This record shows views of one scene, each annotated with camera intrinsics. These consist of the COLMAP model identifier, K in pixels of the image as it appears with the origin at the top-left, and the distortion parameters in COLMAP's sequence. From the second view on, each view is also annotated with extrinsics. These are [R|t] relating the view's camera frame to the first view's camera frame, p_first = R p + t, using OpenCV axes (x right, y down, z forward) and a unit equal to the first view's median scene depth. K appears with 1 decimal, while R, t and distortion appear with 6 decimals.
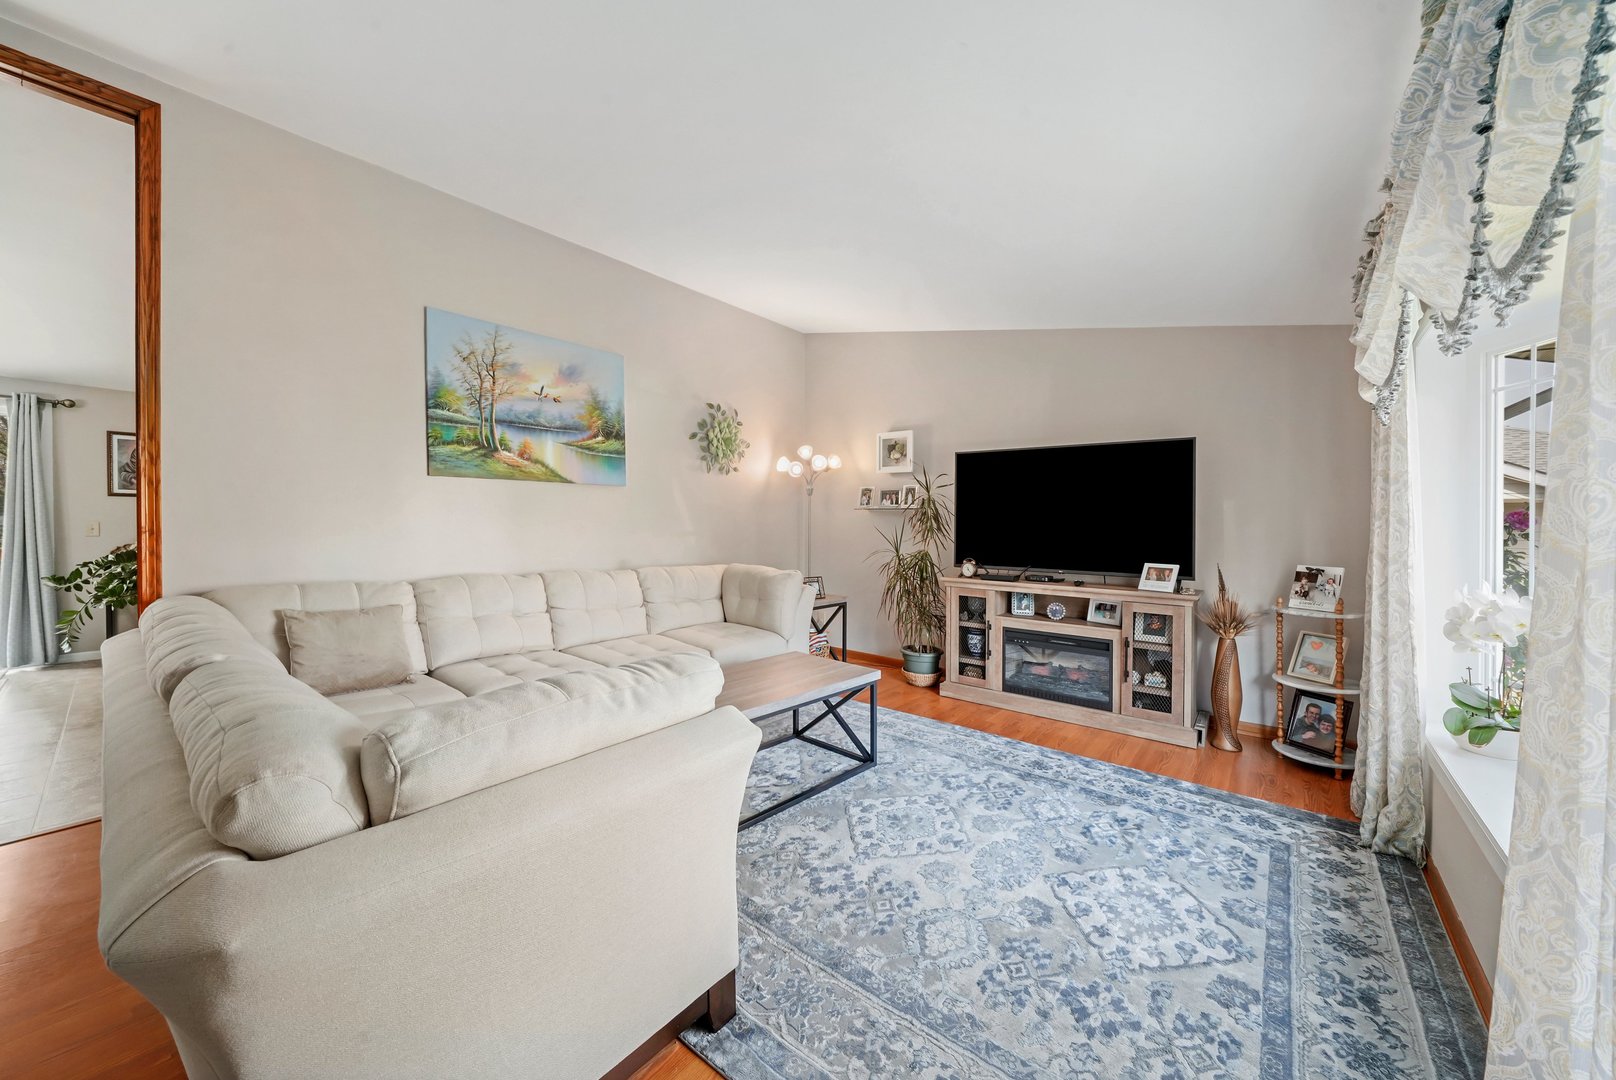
lens RADIAL K [[573.0, 0, 792.4], [0, 573.0, 523.6], [0, 0, 1]] dist [-0.002788, -0.000963]
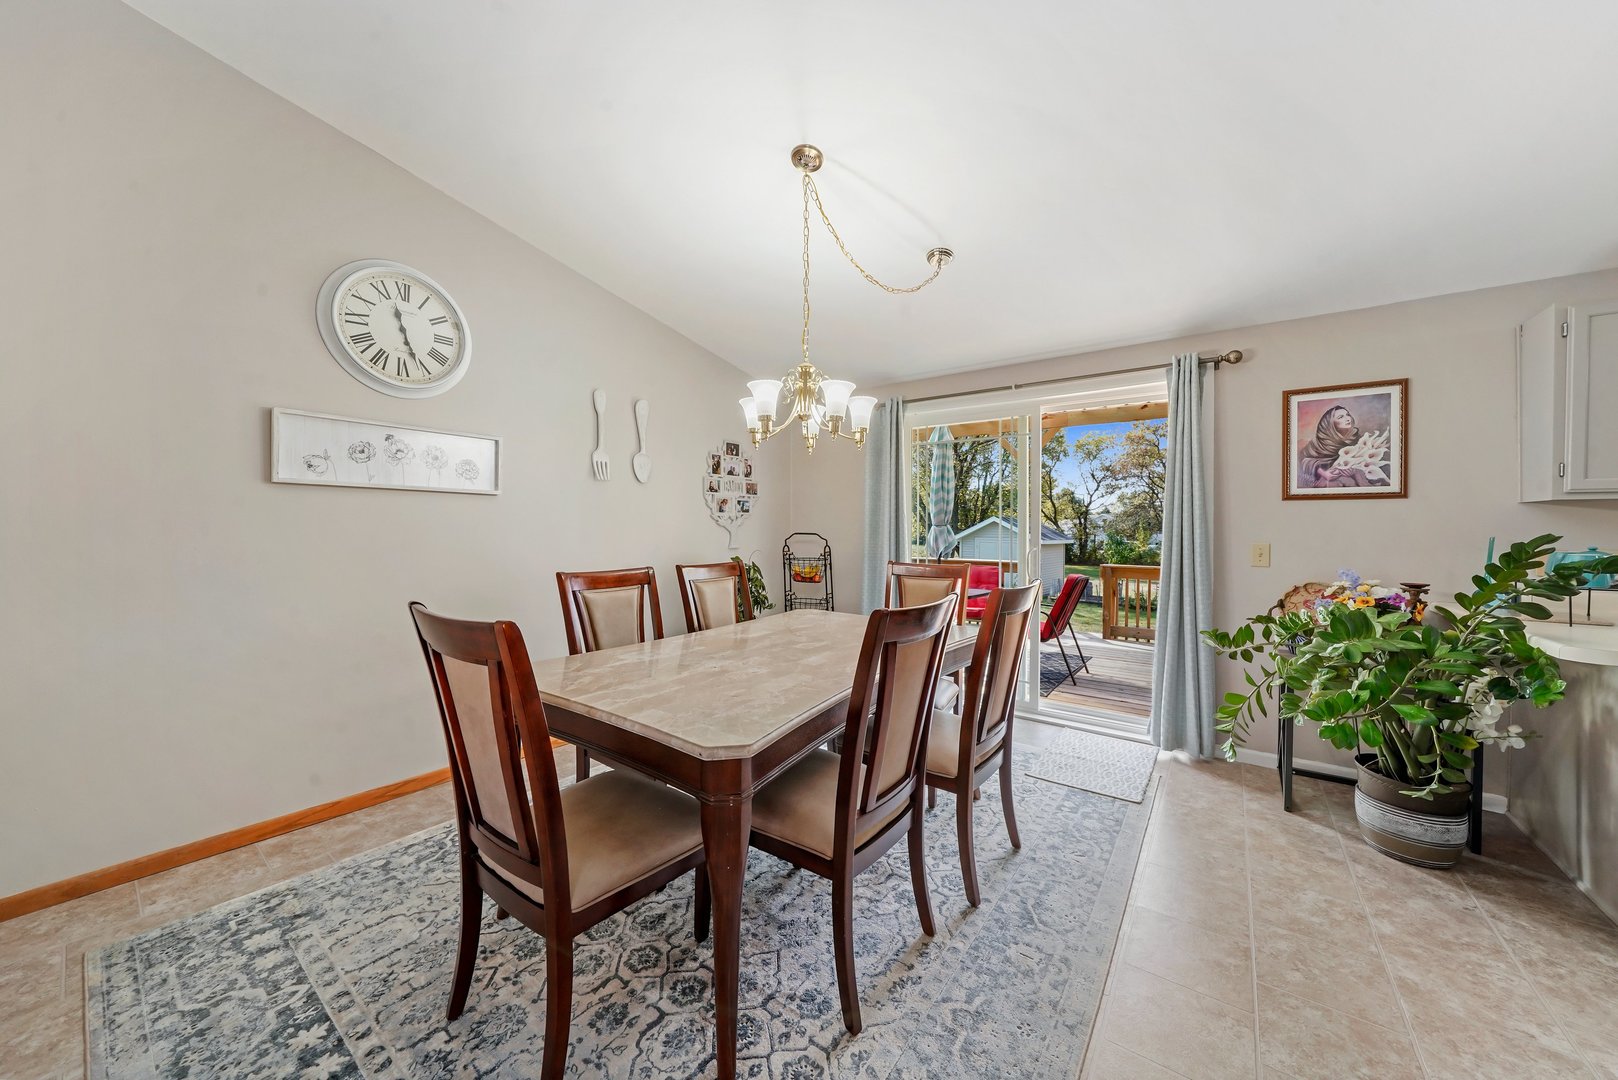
lens RADIAL K [[573.8, 0, 802.2], [0, 573.8, 536.9], [0, 0, 1]] dist [-0.002788, -0.000963]
pose [[0.052306, 0.005484, -0.998616, -0.710943], [-0.014038, 0.999890, 0.004755, -0.005096], [0.998532, 0.013770, 0.052378, 0.525778]]
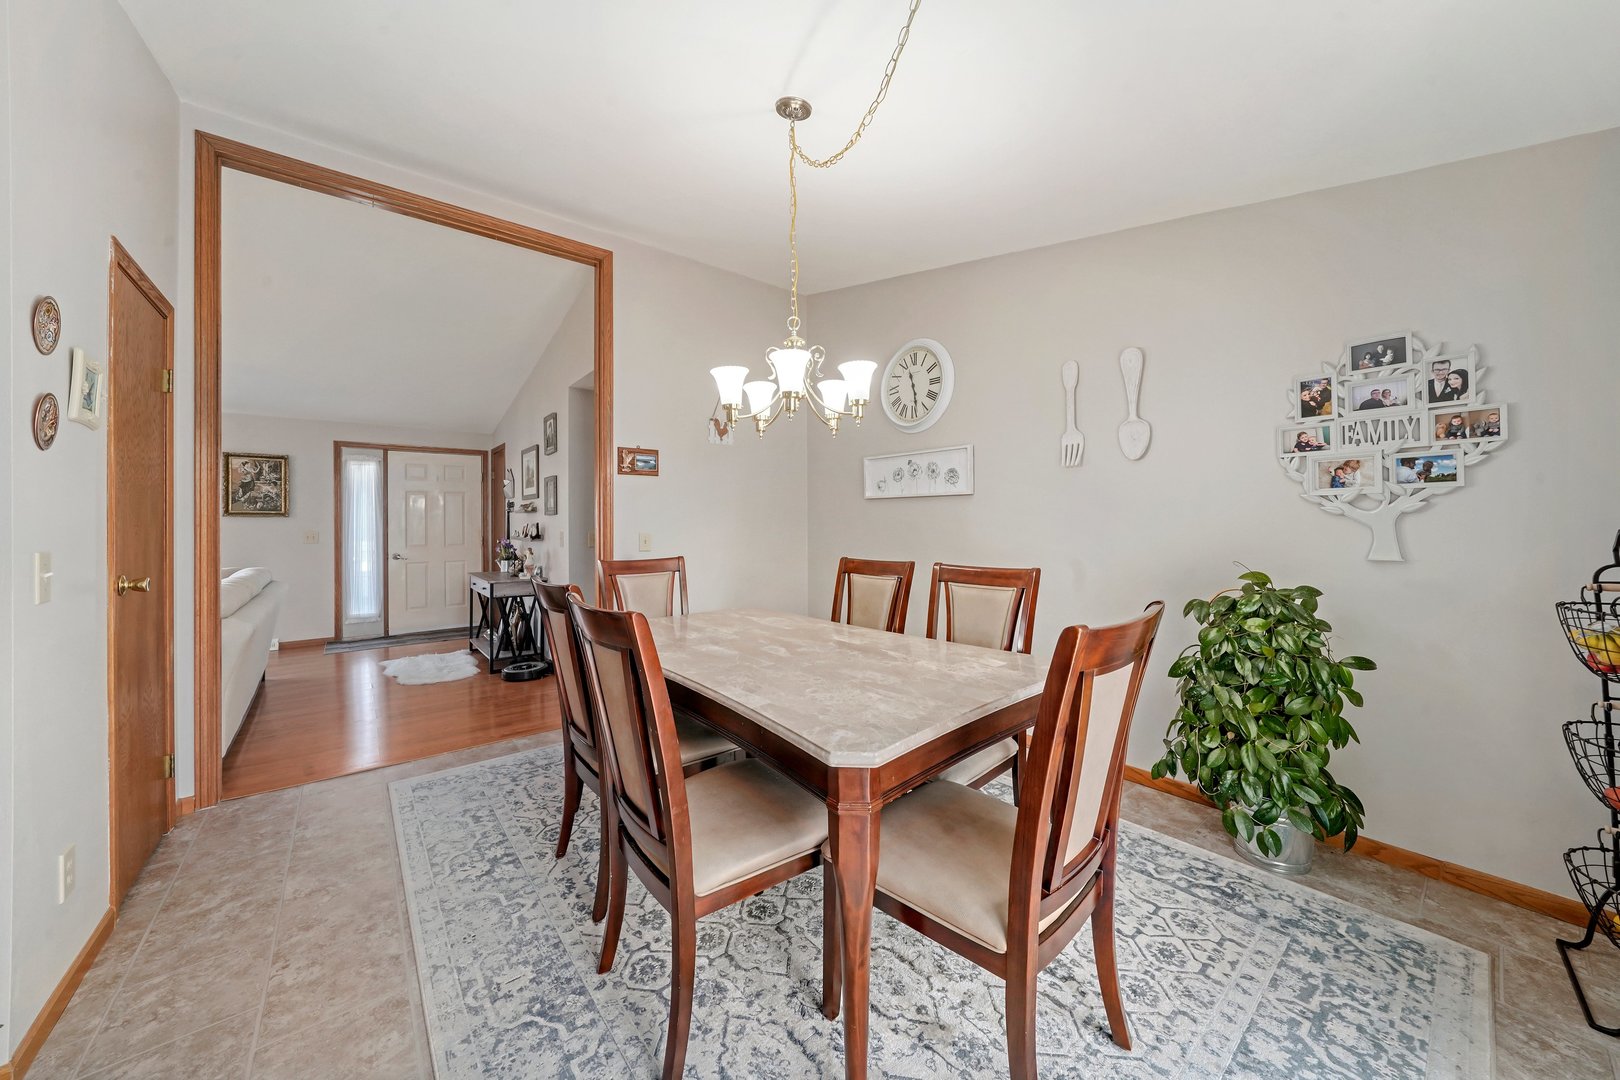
lens RADIAL K [[574.5, 0, 805.1], [0, 574.5, 526.0], [0, 0, 1]] dist [-0.002788, -0.000963]
pose [[-0.980728, -0.003109, 0.195355, -1.399696], [-0.000428, 0.999905, 0.013764, -0.014846], [-0.195380, 0.013415, -0.980636, 1.063806]]
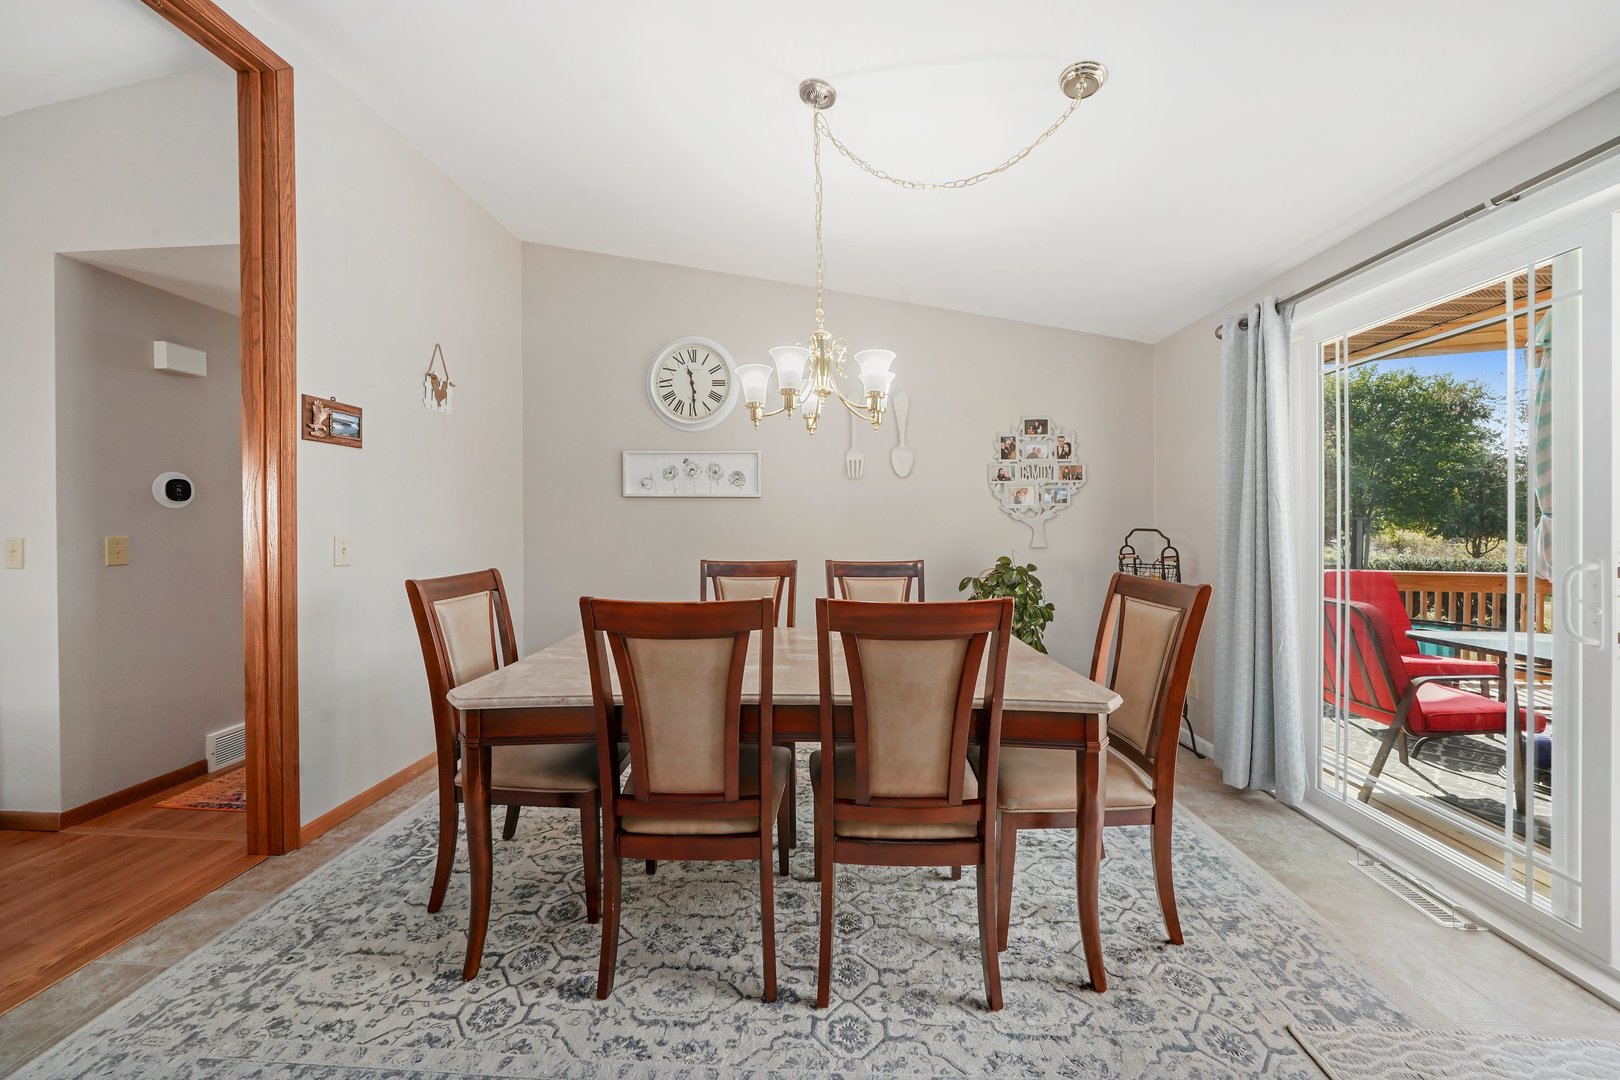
lens RADIAL K [[574.5, 0, 803.9], [0, 574.5, 533.5], [0, 0, 1]] dist [-0.002788, -0.000963]
pose [[-0.798133, 0.002072, -0.602478, -0.976241], [-0.011917, 0.999744, 0.019225, -0.010678], [0.602364, 0.022523, -0.797904, 0.950755]]
